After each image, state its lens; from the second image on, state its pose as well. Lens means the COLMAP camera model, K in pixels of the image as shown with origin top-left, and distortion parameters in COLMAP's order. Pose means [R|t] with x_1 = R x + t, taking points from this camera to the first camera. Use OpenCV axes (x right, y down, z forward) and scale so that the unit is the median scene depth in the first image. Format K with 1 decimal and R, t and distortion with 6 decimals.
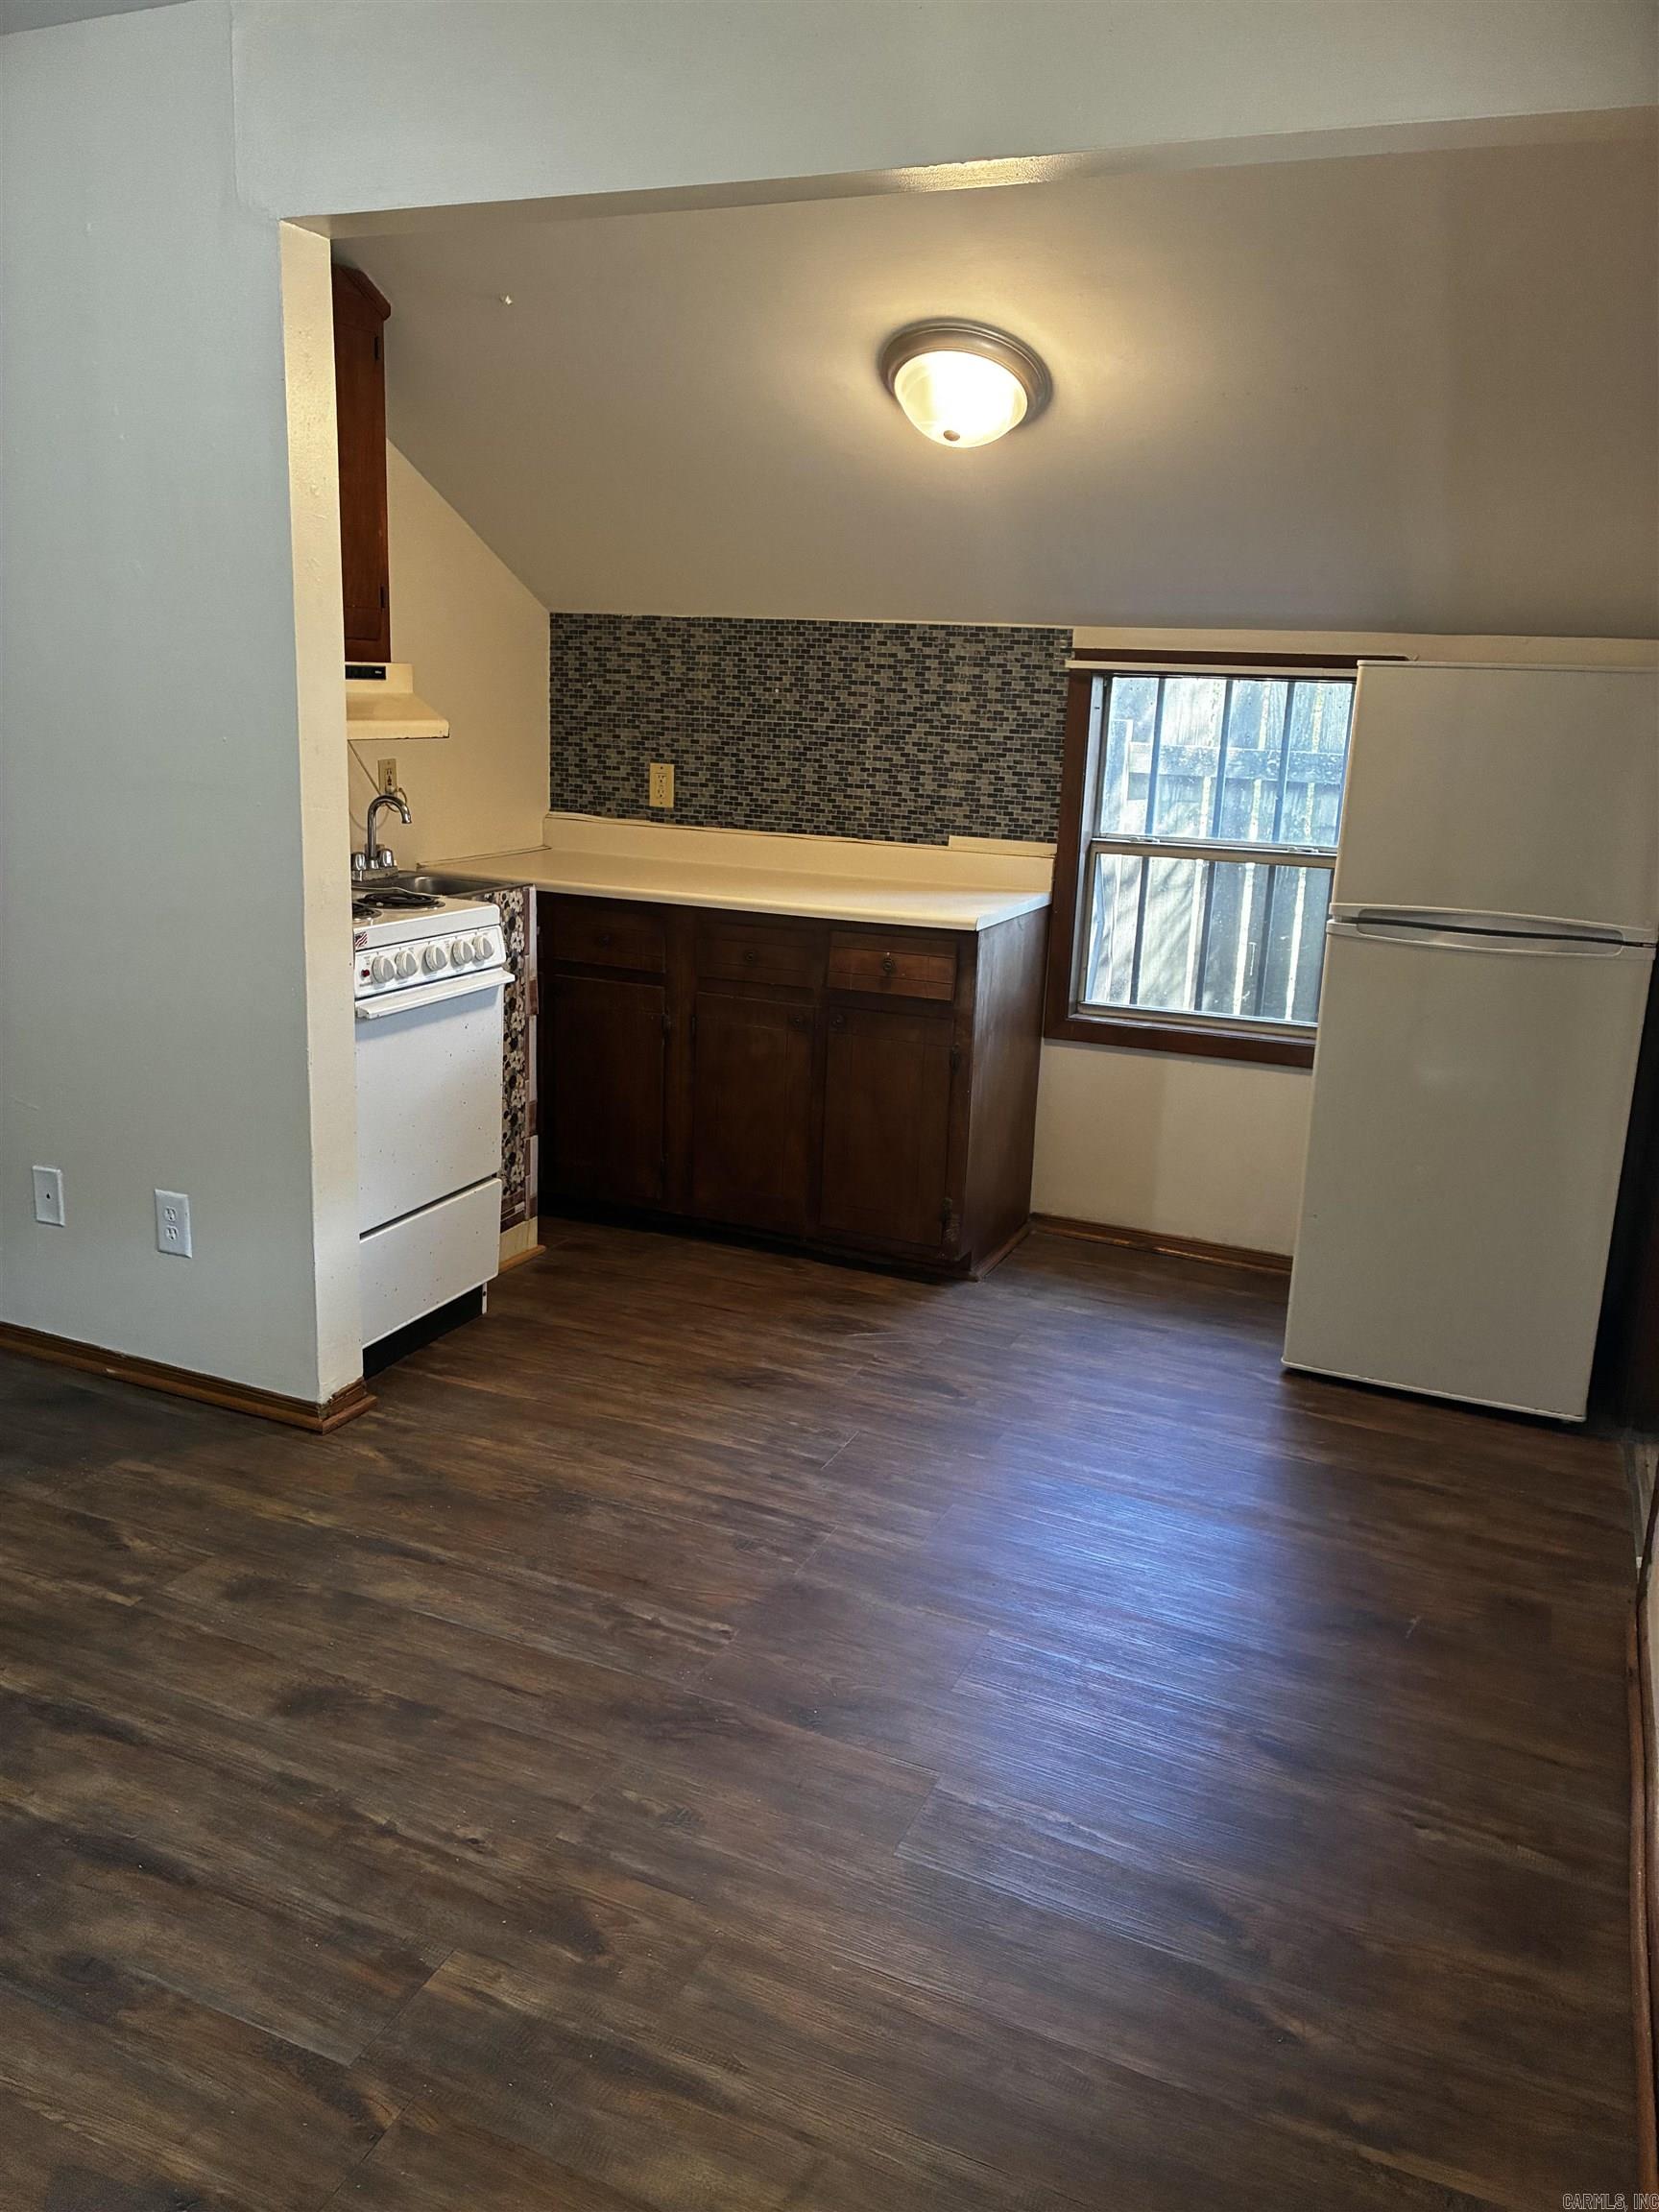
lens RADIAL K [[1654.9, 0, 824.5], [0, 1654.9, 1121.4], [0, 0, 1]] dist [0.034191, -0.053872]
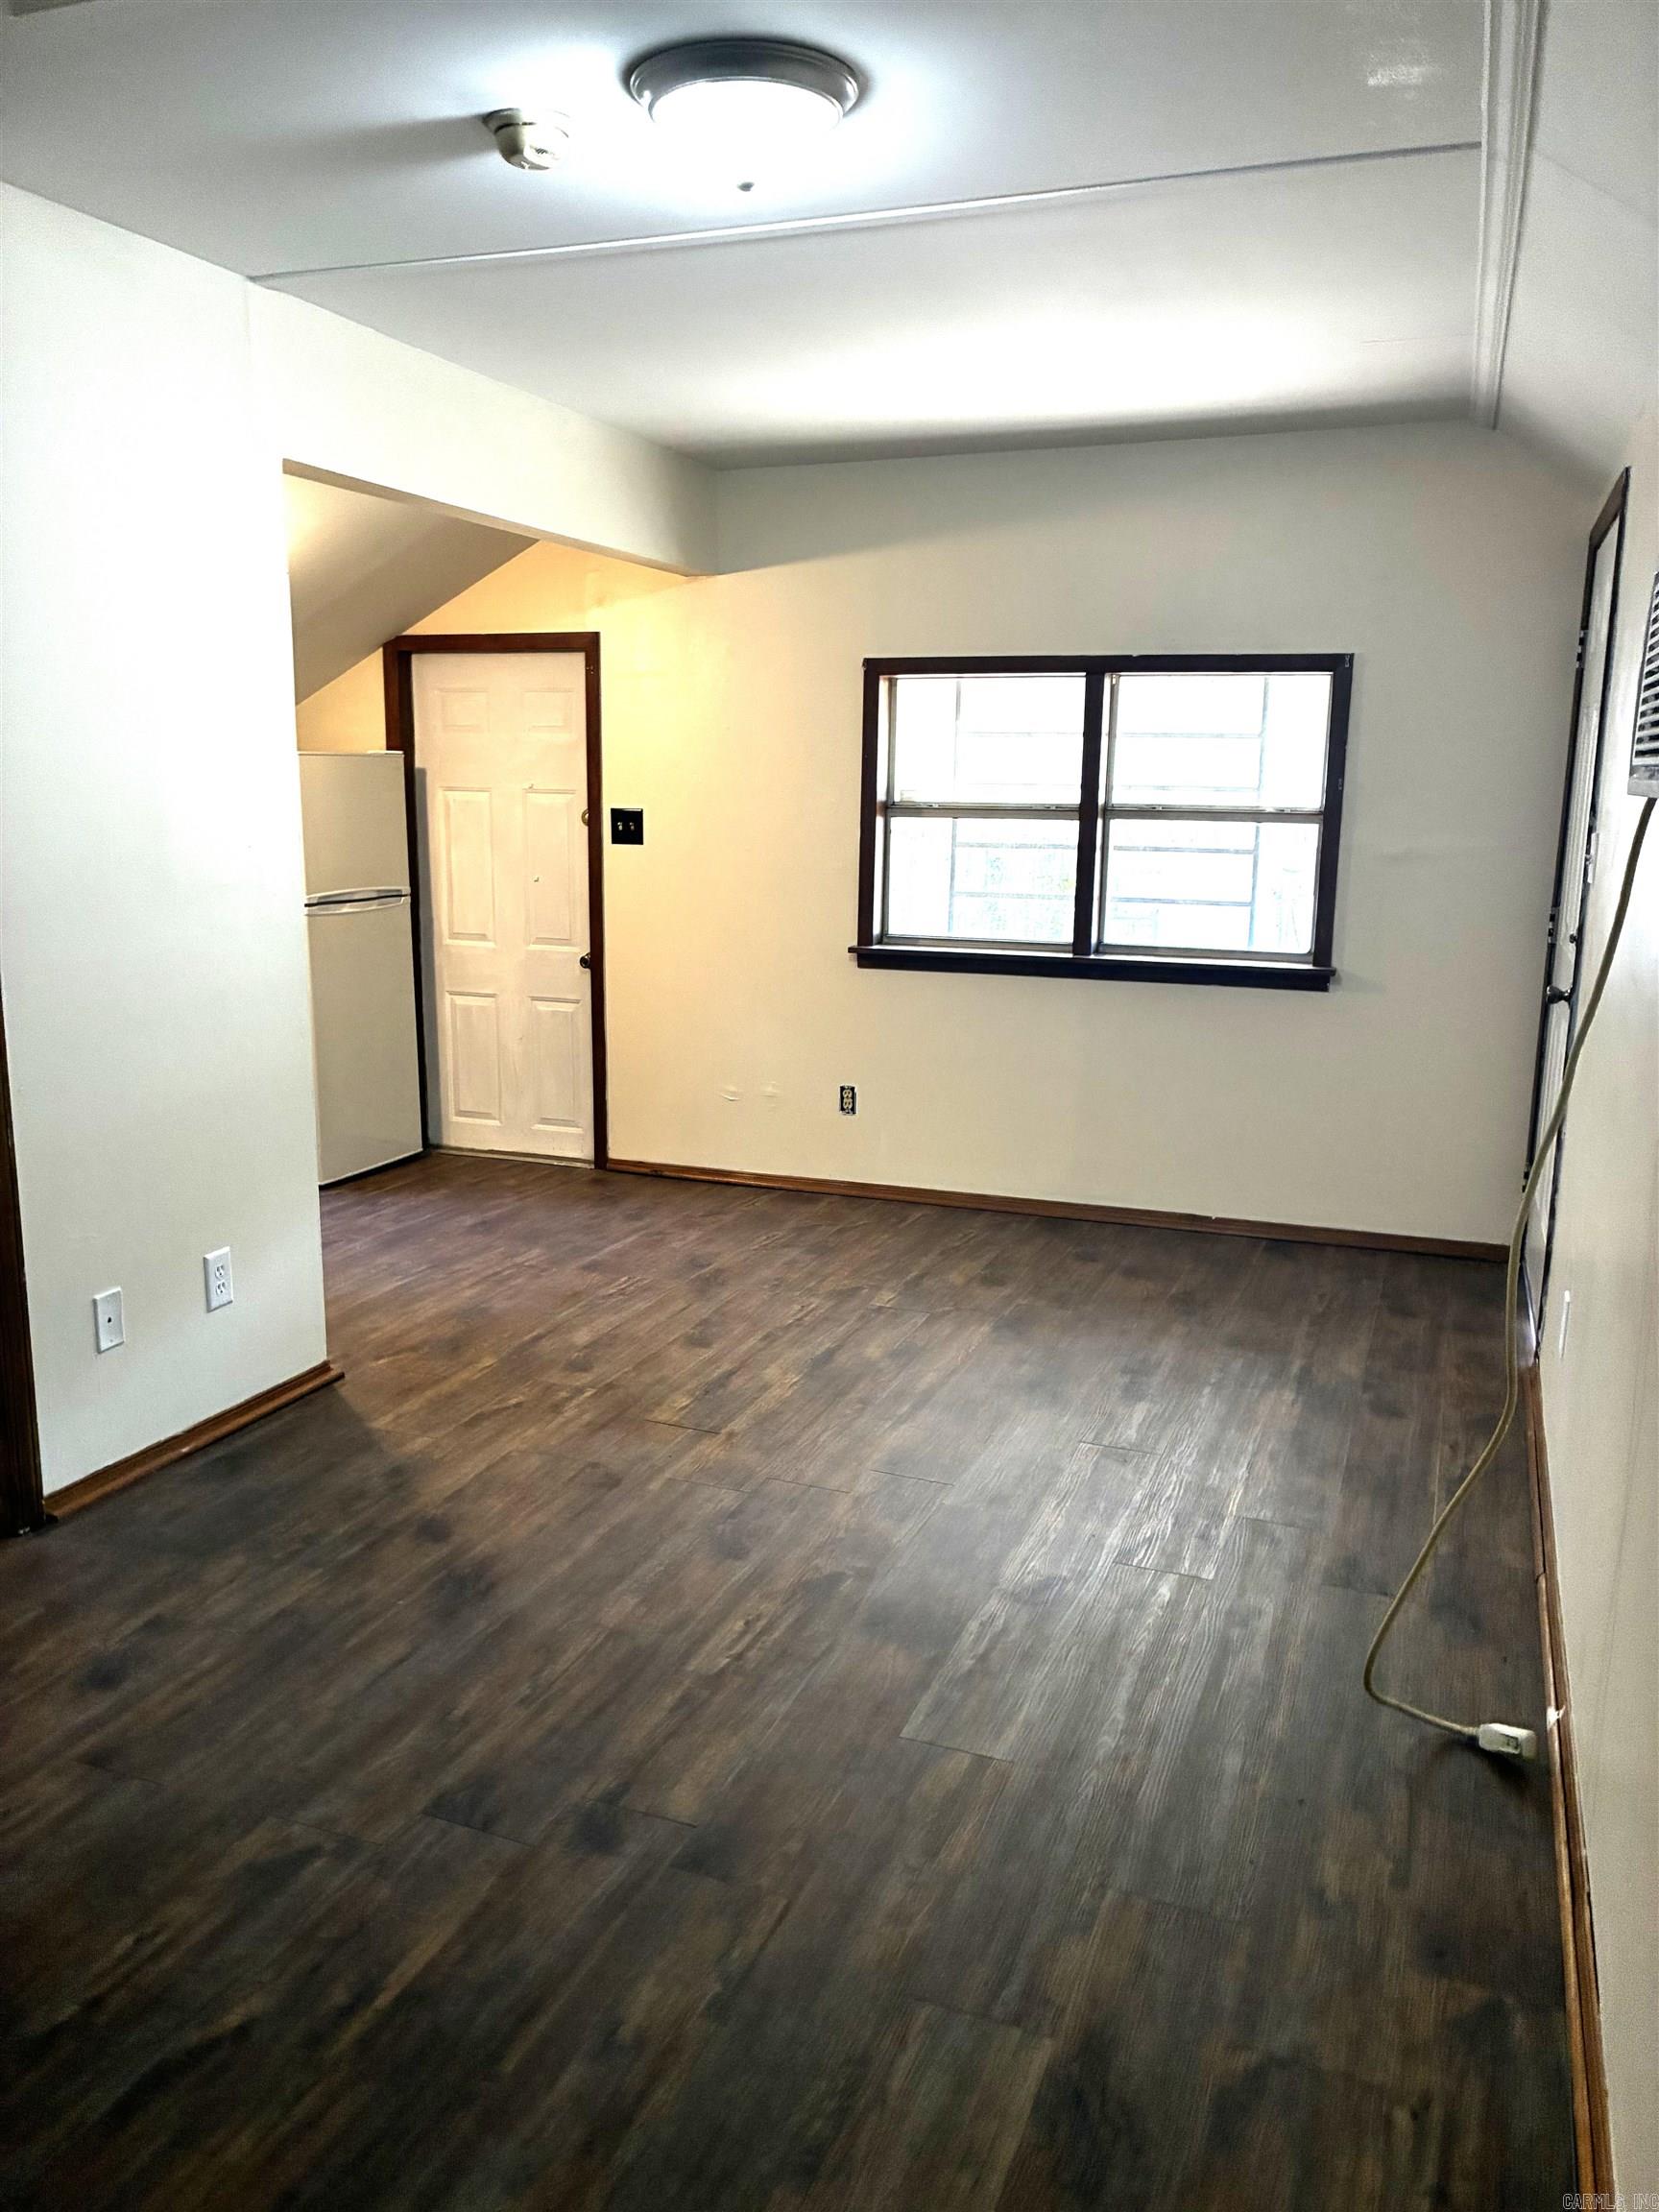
lens RADIAL K [[1654.9, 0, 824.5], [0, 1654.9, 1121.4], [0, 0, 1]] dist [0.034191, -0.053872]
pose [[-0.042938, -0.242684, 0.969155, -1.179893], [0.234526, 0.940495, 0.245898, -0.175082], [-0.971161, 0.237850, 0.016533, 0.446163]]
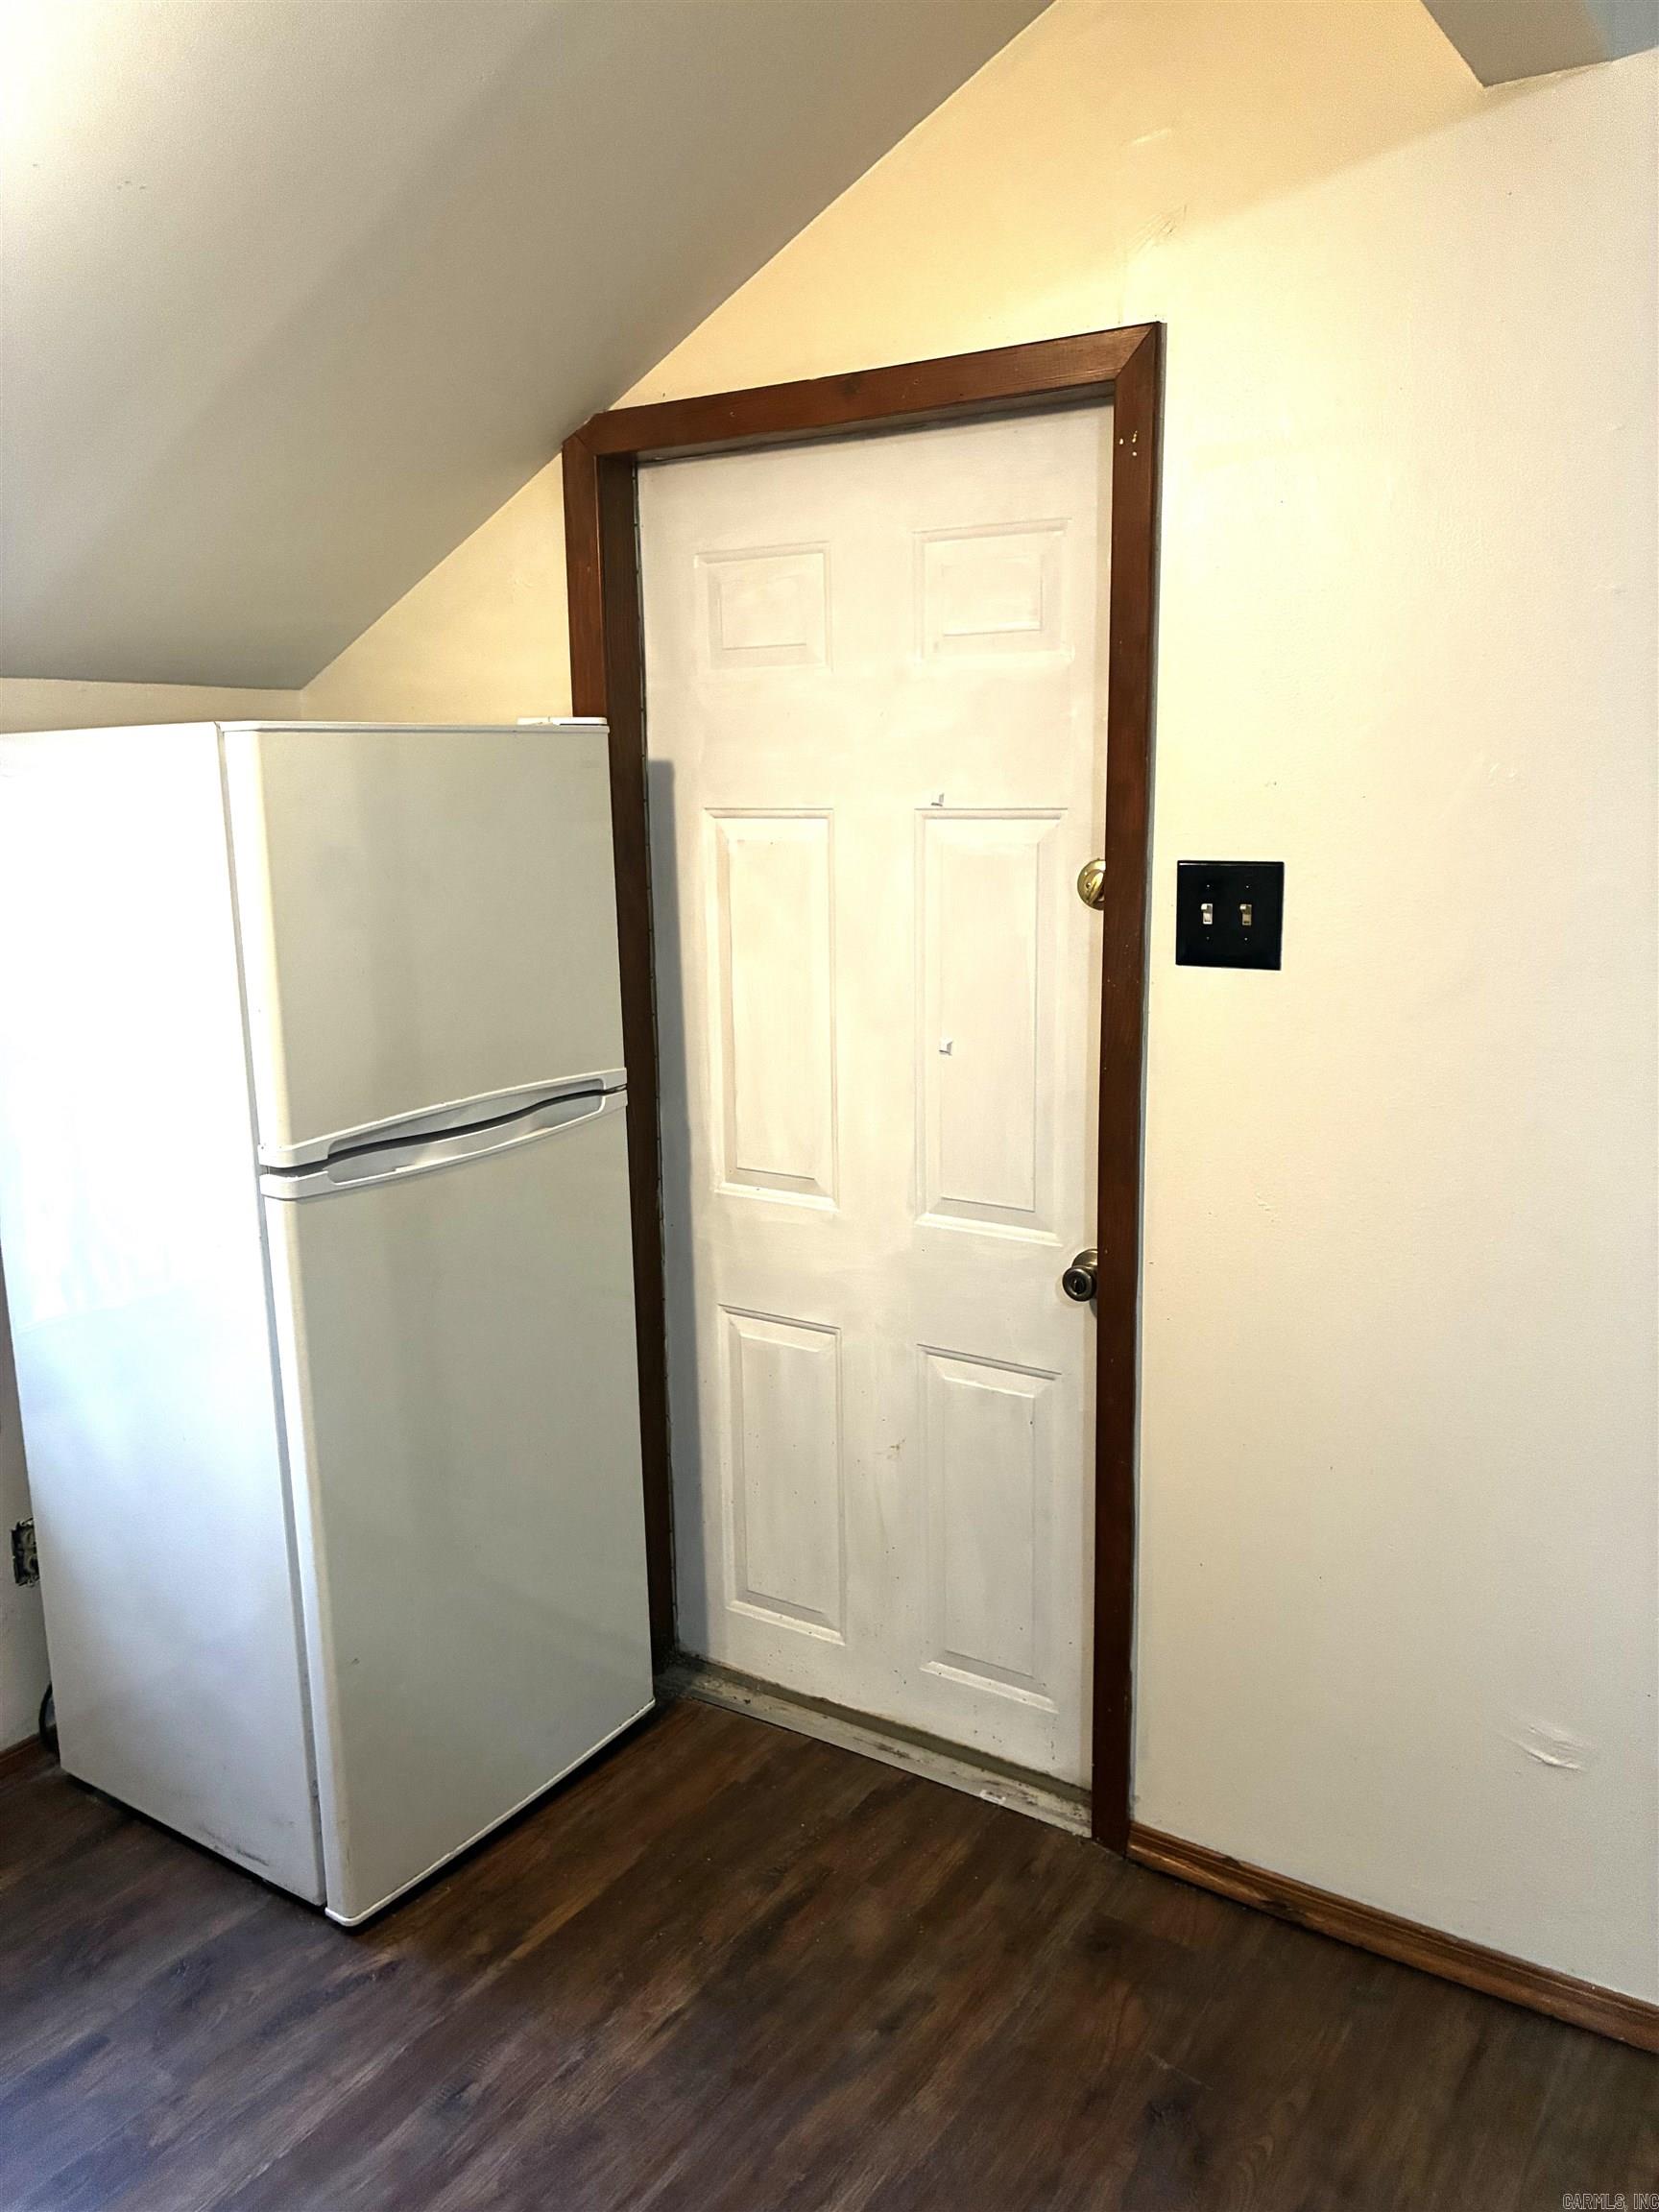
lens RADIAL K [[1654.9, 0, 824.5], [0, 1654.9, 1121.4], [0, 0, 1]] dist [0.034191, -0.053872]
pose [[0.163684, -0.242061, 0.956355, -0.166825], [0.266360, 0.944269, 0.193413, -0.169411], [-0.949874, 0.223076, 0.219037, 0.600619]]
